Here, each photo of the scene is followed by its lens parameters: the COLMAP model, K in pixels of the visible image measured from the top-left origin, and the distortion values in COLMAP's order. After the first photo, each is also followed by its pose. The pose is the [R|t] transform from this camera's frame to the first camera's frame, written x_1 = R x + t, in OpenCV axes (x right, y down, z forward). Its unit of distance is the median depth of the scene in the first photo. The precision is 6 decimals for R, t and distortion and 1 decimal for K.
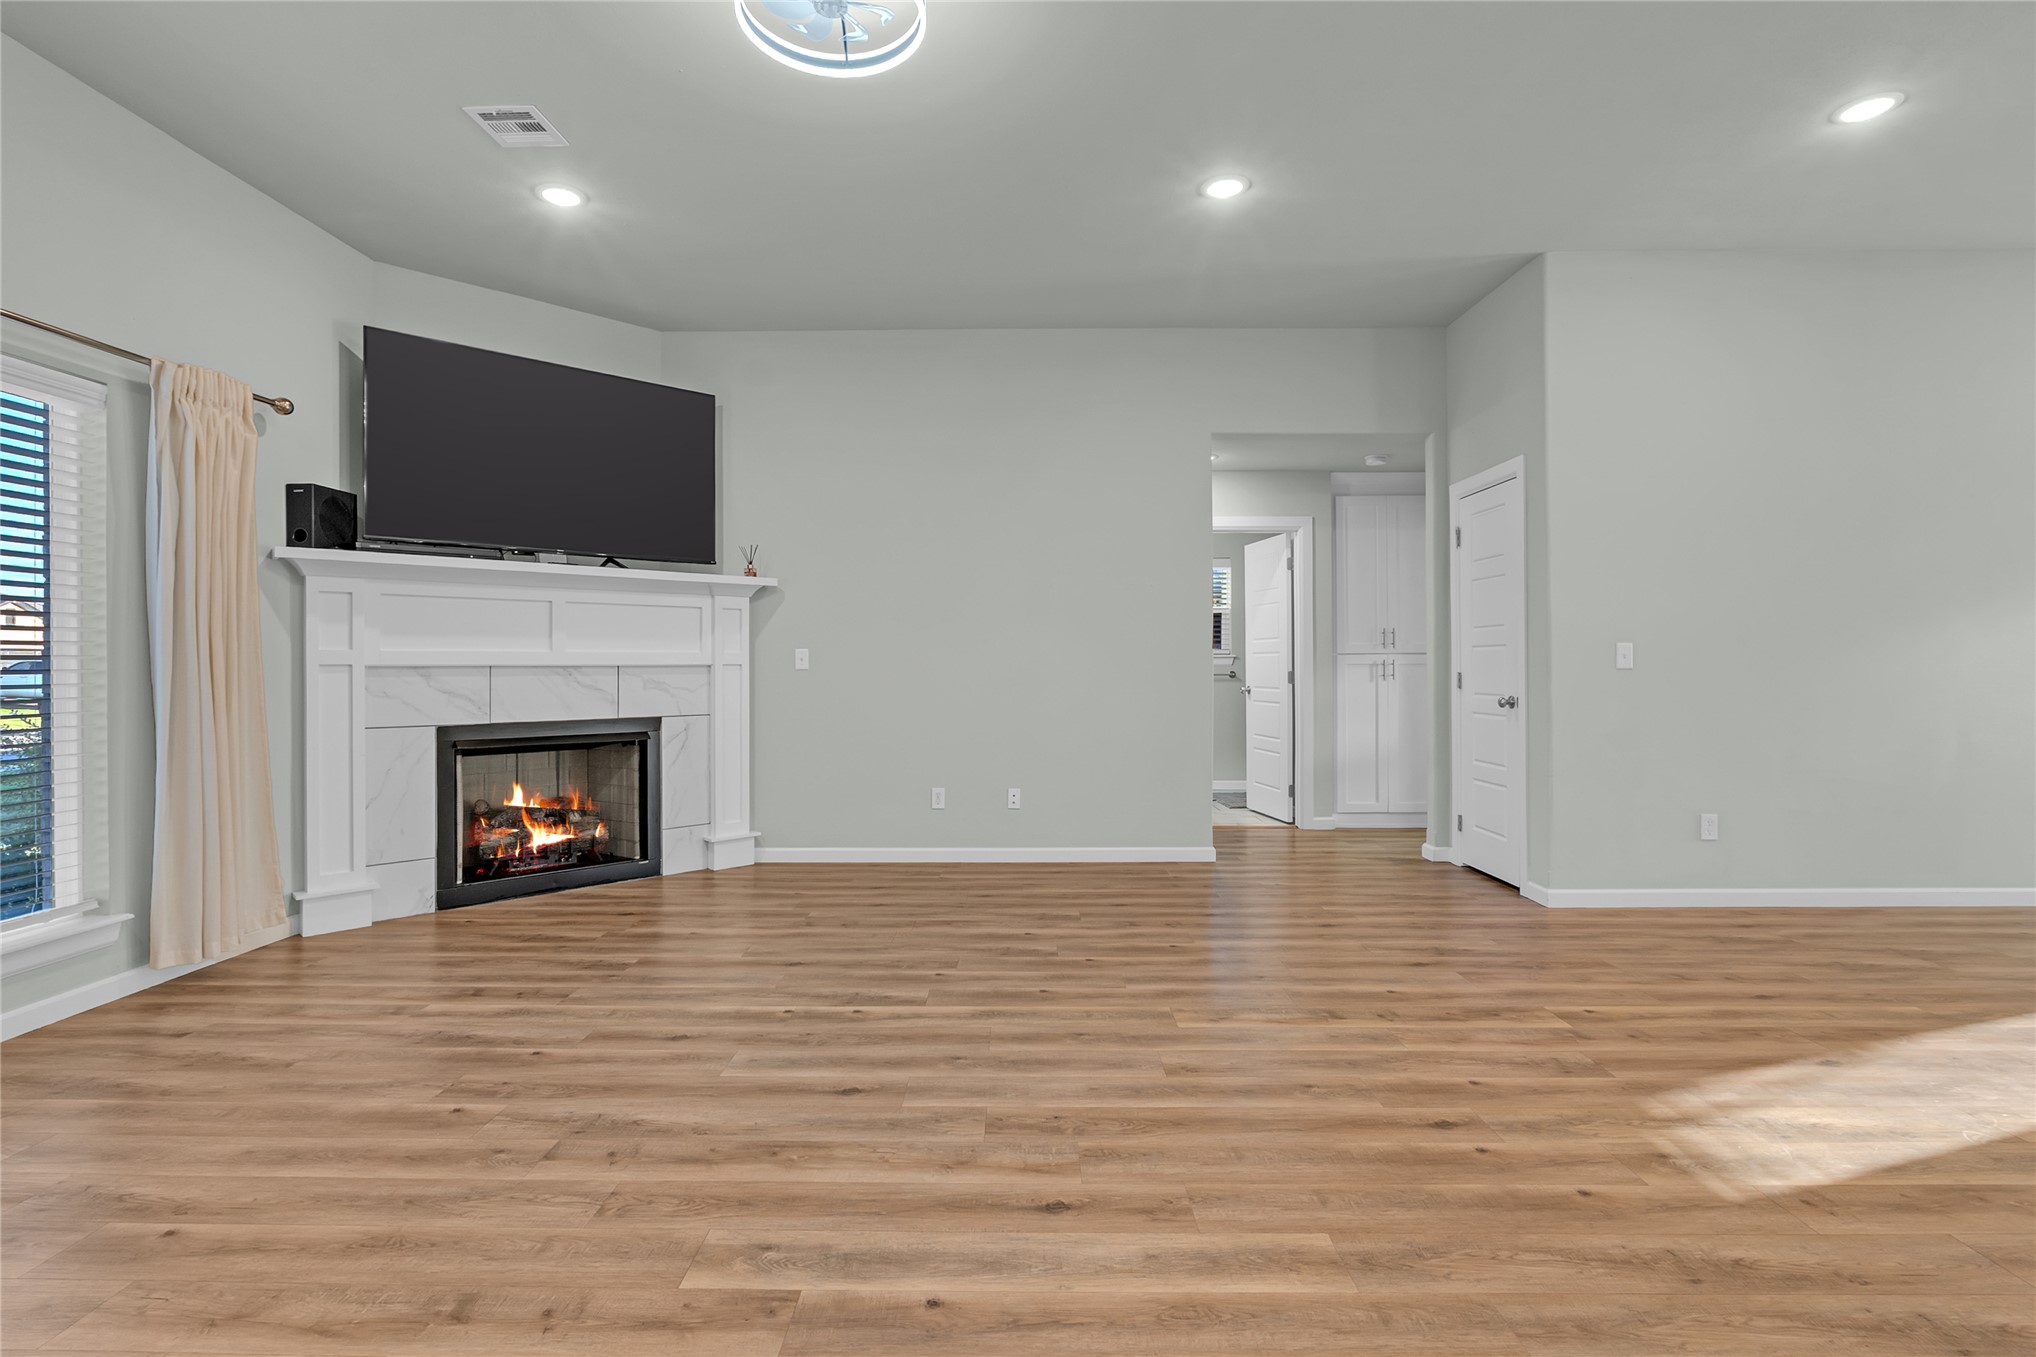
lens RADIAL K [[964.8, 0, 1001.4], [0, 964.8, 666.7], [0, 0, 1]] dist [-0.012805, 0.000838]
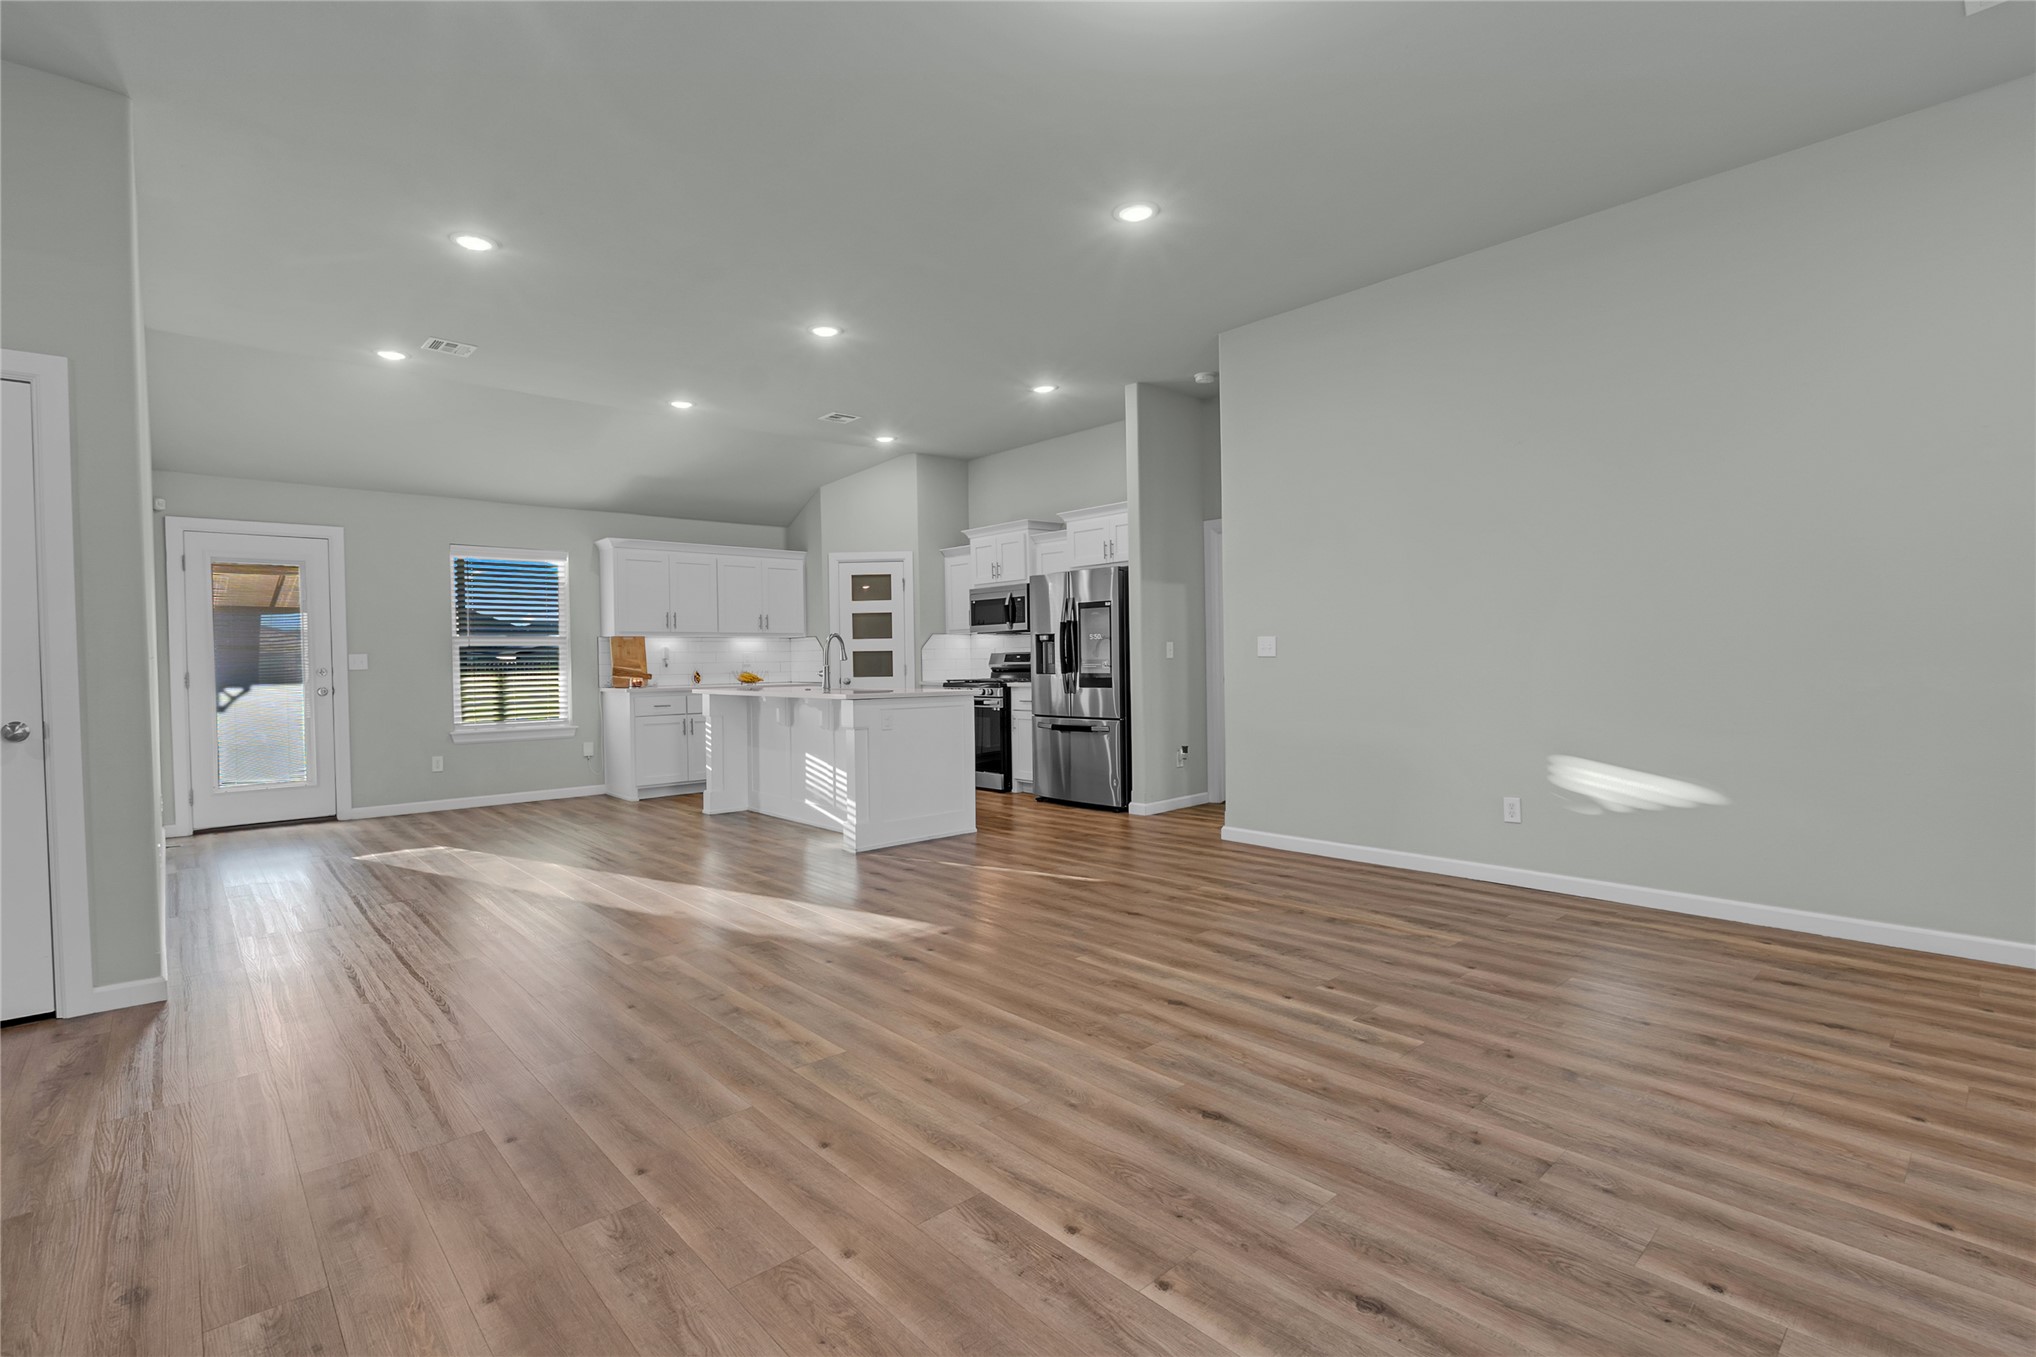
lens RADIAL K [[926.0, 0, 1014.4], [0, 926.0, 673.4], [0, 0, 1]] dist [-0.014348, -0.000136]
pose [[-0.691784, 0.000505, 0.722104, -0.442751], [0.015564, 0.999778, 0.014212, 0.000686], [-0.721936, 0.021071, -0.691639, 1.157980]]
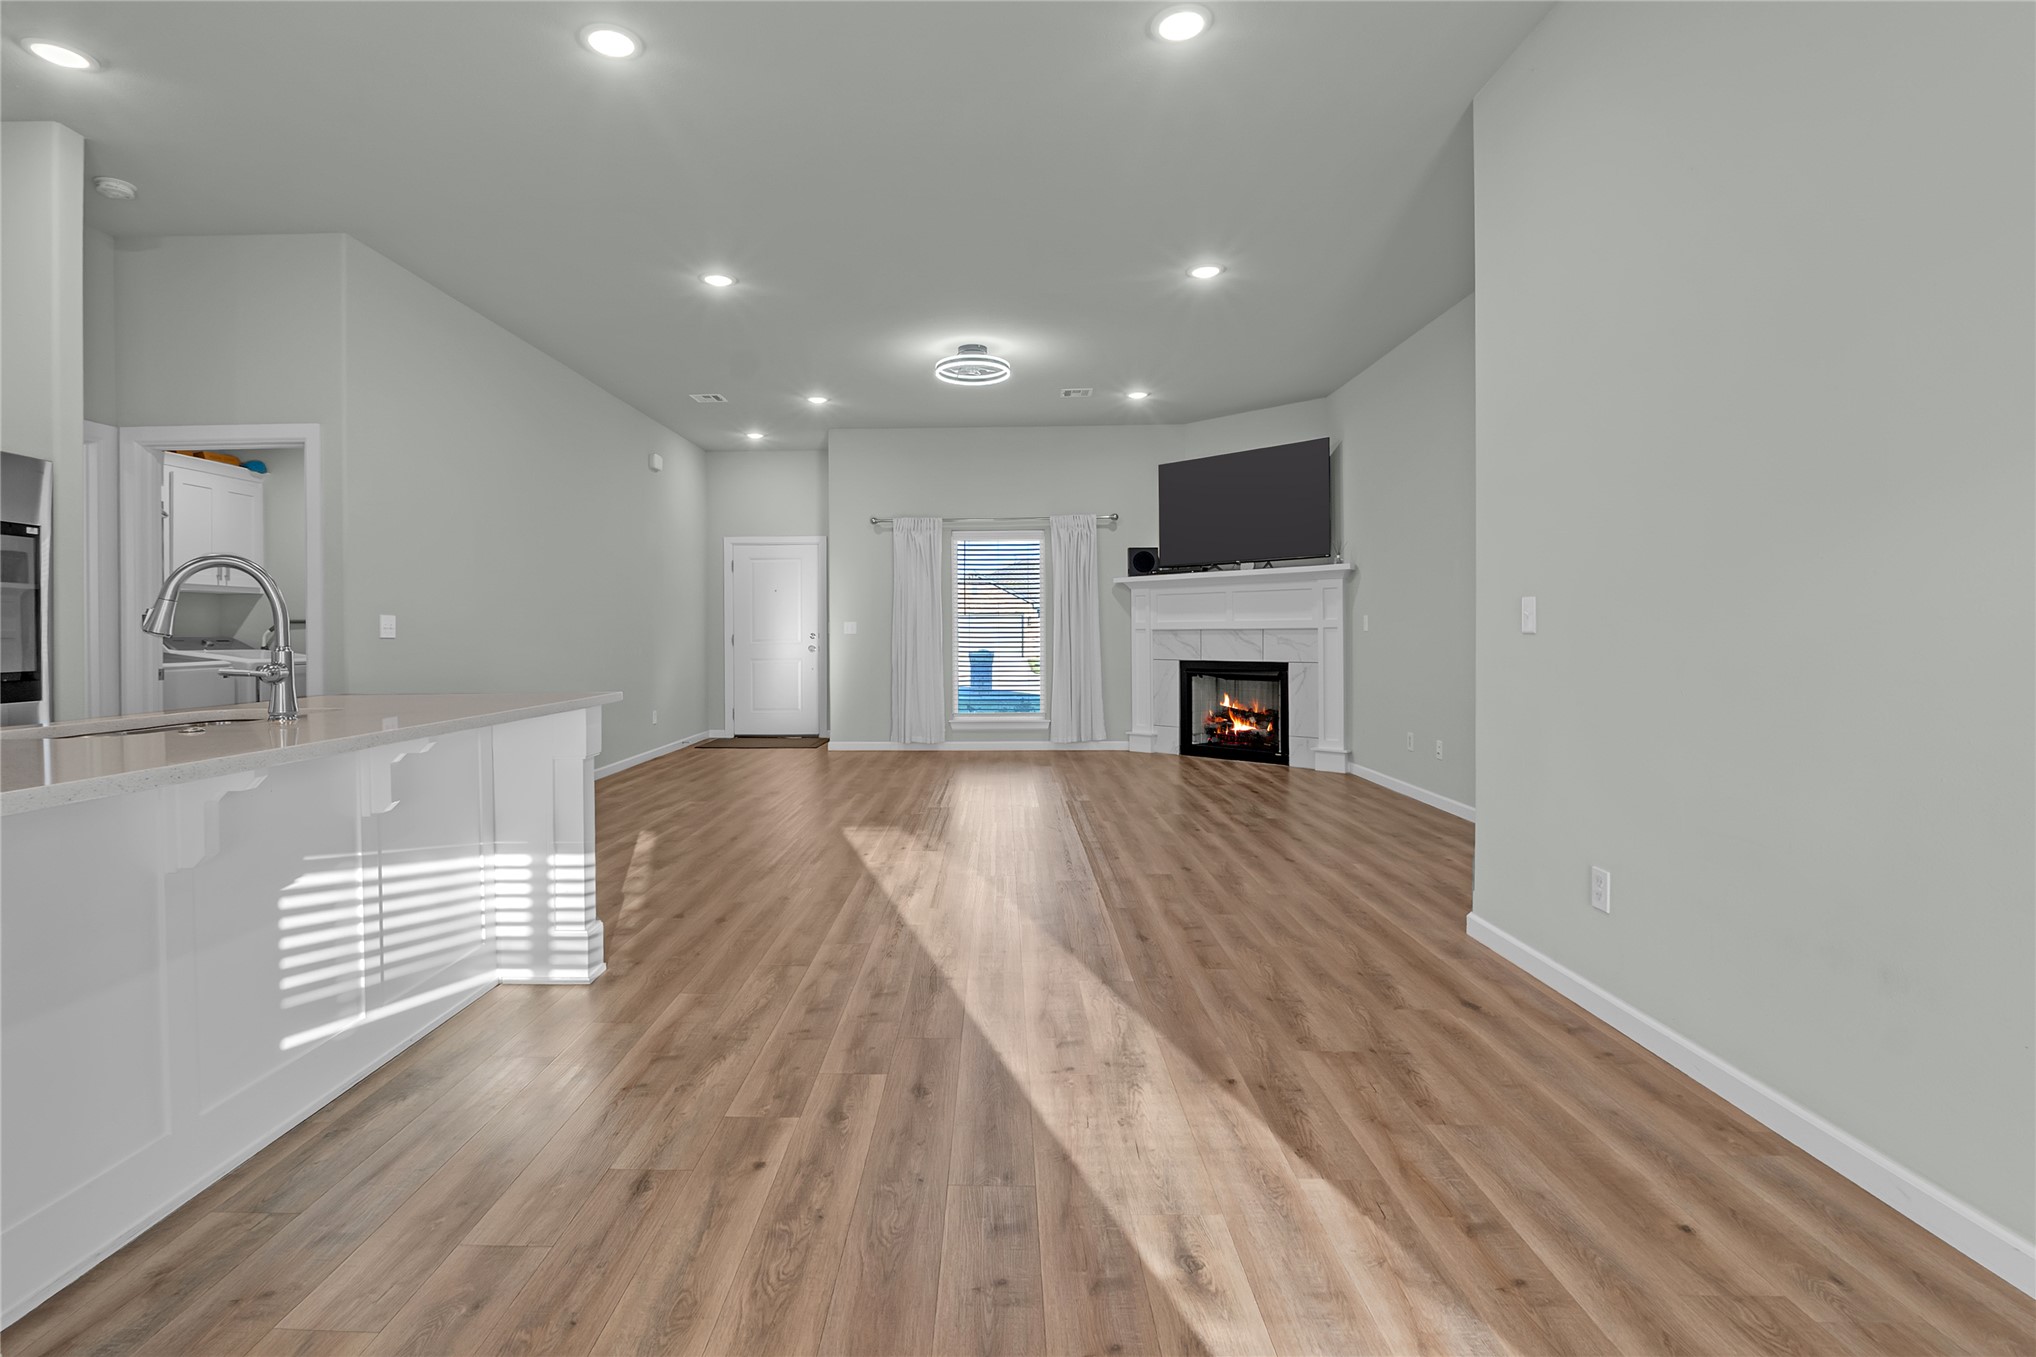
lens RADIAL K [[951.5, 0, 927.8], [0, 951.5, 635.5], [0, 0, 1]] dist [-0.034647, 0.000798]
pose [[-0.056794, 0.005729, -0.998370, 1.570316], [0.004834, 0.999973, 0.005463, -0.001996], [0.998374, -0.004516, -0.056820, 0.685835]]
